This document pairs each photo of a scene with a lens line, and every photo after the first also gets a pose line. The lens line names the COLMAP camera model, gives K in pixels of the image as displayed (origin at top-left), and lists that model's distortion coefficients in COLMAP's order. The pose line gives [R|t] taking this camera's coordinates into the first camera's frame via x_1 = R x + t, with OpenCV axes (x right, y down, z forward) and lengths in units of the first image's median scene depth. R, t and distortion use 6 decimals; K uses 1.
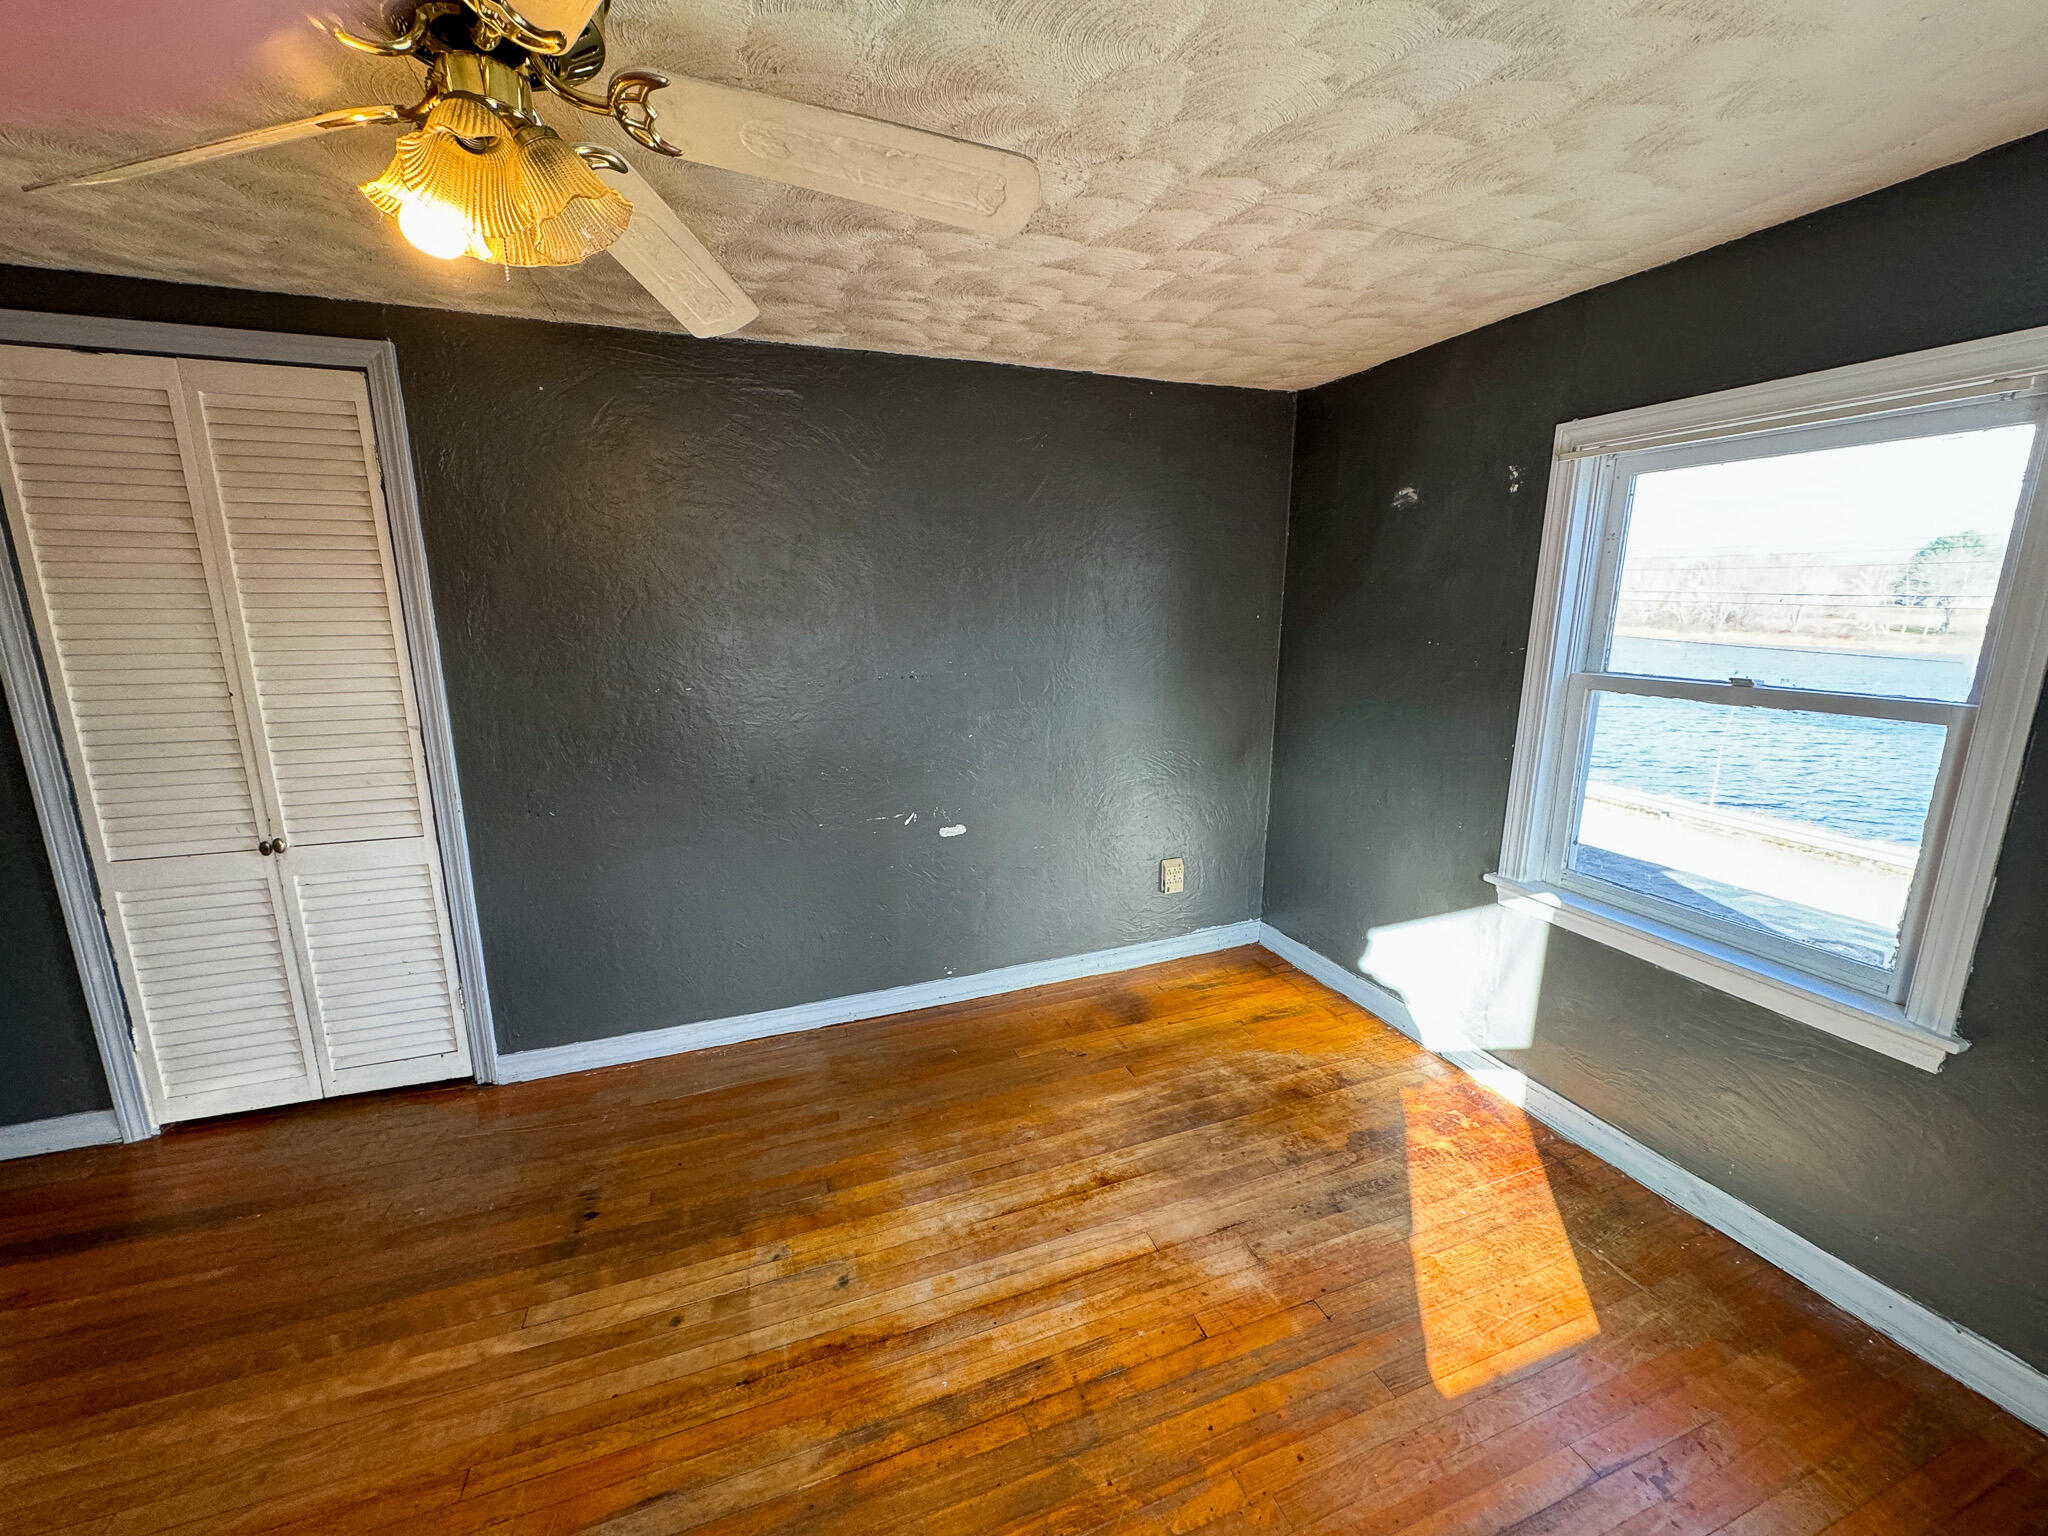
lens RADIAL K [[807.3, 0, 1027.0], [0, 807.3, 766.0], [0, 0, 1]] dist [-0.002189, -0.000075]
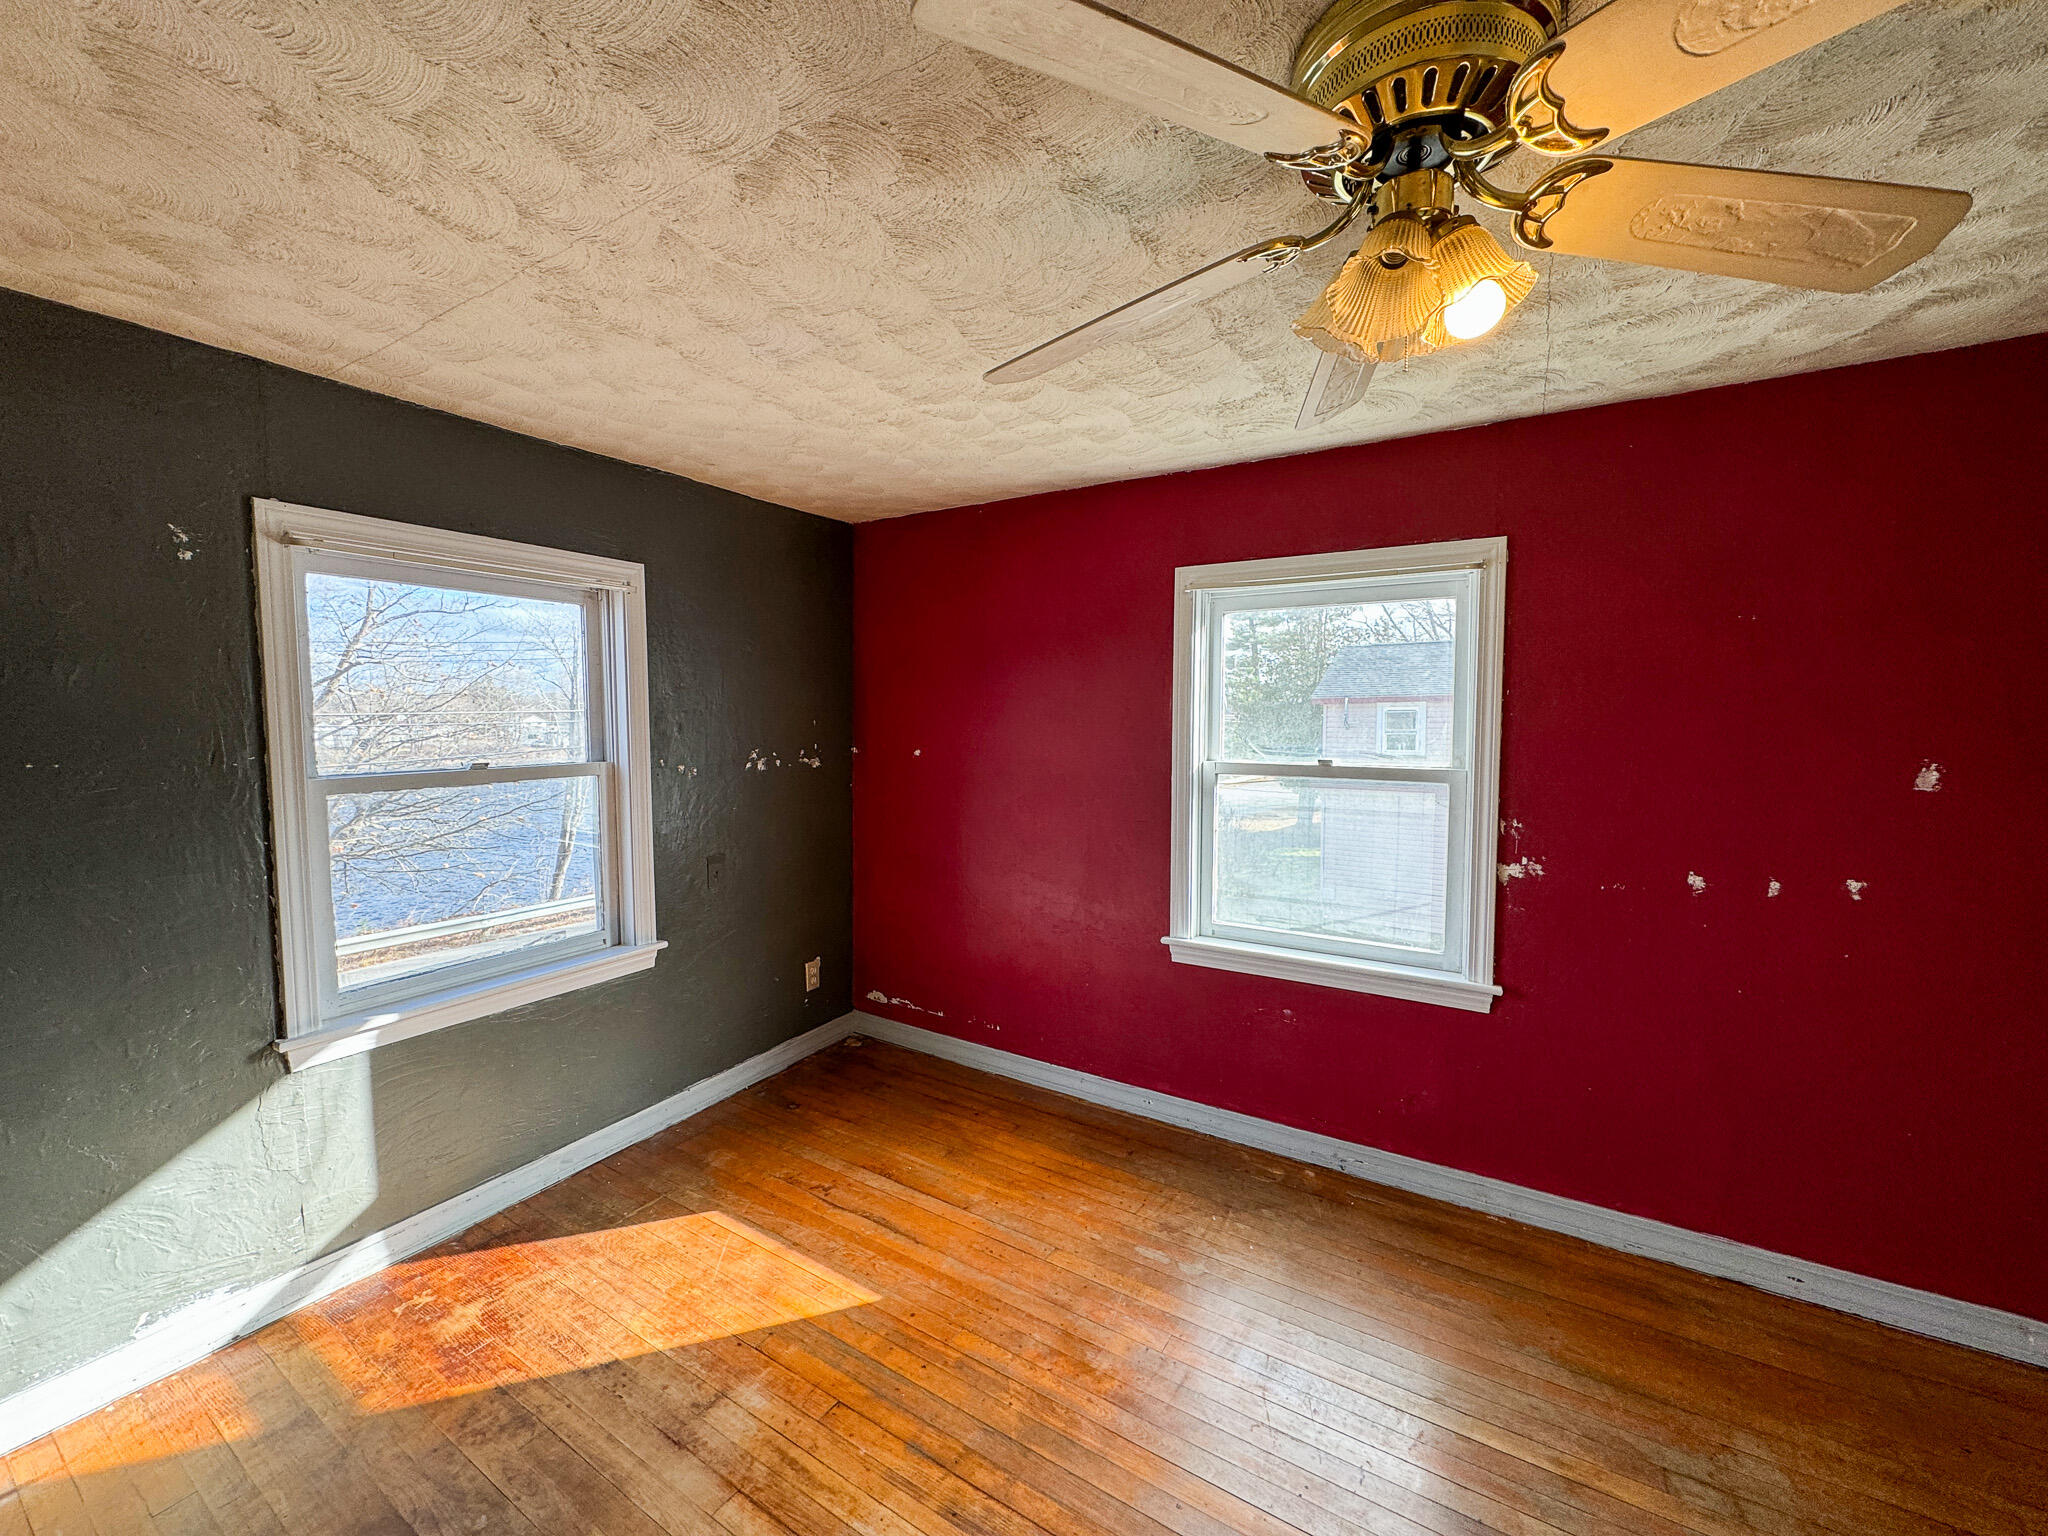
lens RADIAL K [[807.3, 0, 1014.5], [0, 807.3, 770.4], [0, 0, 1]] dist [-0.002189, -0.000075]
pose [[-0.603049, -0.055891, 0.795744, -0.639121], [0.166842, 0.966643, 0.194335, -0.213715], [-0.780061, 0.249957, -0.573608, 1.137043]]
